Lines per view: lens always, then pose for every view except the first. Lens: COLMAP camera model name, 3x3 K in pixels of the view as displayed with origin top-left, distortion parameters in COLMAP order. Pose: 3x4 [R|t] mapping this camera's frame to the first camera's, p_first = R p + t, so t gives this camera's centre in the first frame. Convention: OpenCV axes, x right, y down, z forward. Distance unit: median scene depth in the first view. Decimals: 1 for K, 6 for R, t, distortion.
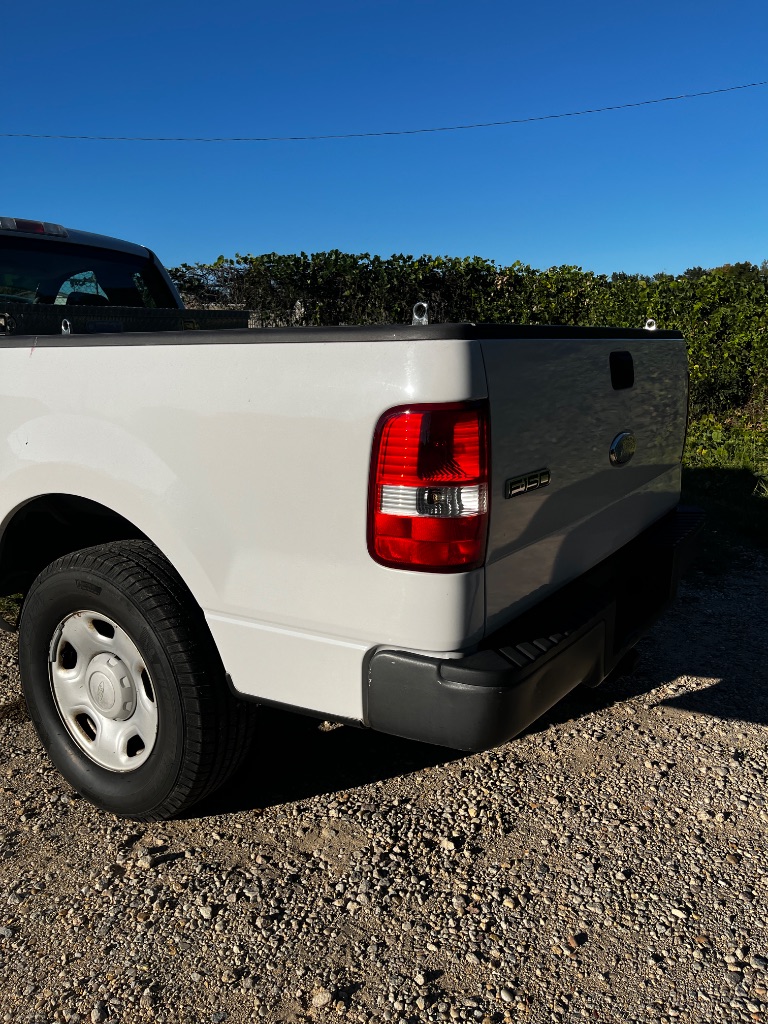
lens RADIAL K [[799.6, 0, 384.0], [0, 799.6, 512.0], [0, 0, 1]] dist [0.067911, -0.089815]
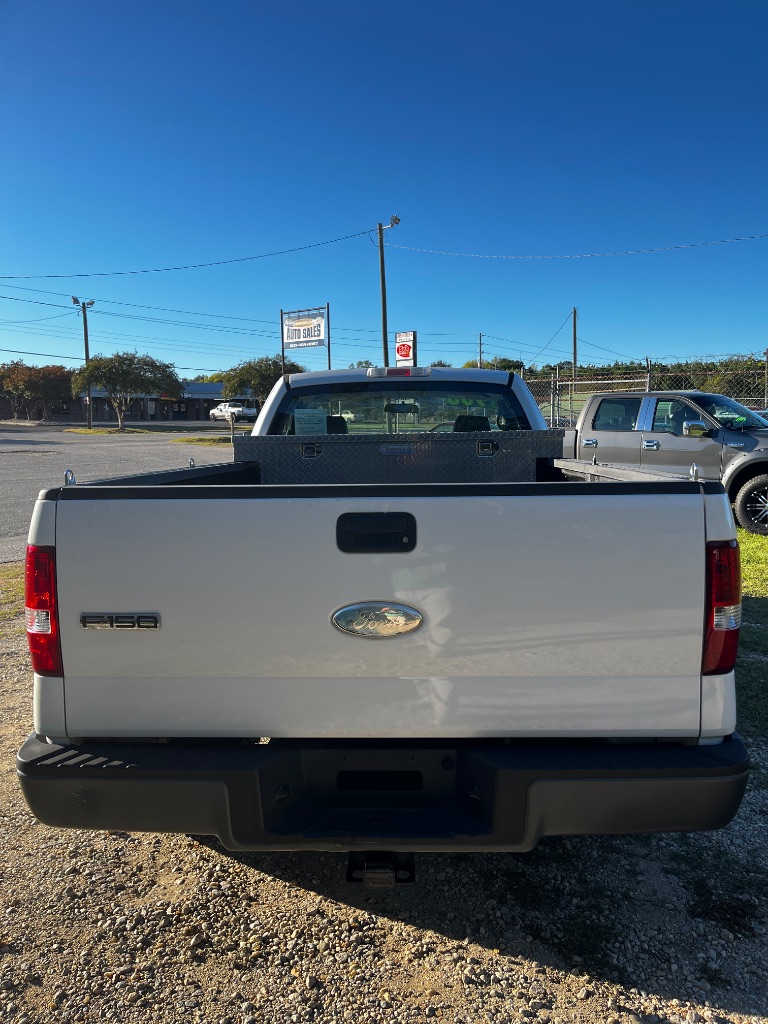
lens RADIAL K [[799.6, 0, 384.0], [0, 799.6, 512.0], [0, 0, 1]] dist [0.067911, -0.089815]
pose [[0.483493, 0.092046, -0.870495, 1.160197], [-0.169017, 0.985559, 0.010337, -0.227817], [0.858876, 0.142131, 0.492069, 0.616573]]
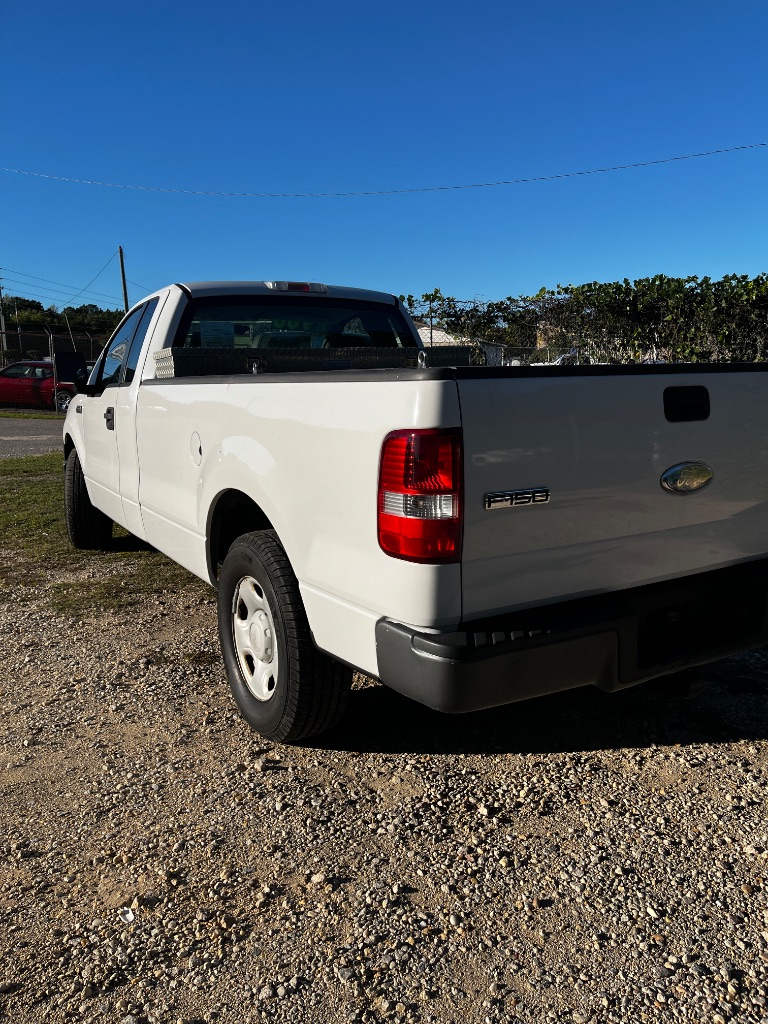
lens RADIAL K [[815.7, 0, 384.0], [0, 815.7, 512.0], [0, 0, 1]] dist [0.032715, -0.006501]
pose [[0.893252, 0.070166, -0.444046, 0.462199], [-0.084092, 0.996389, -0.011717, 0.012458], [0.441621, 0.047807, 0.895927, -0.141779]]
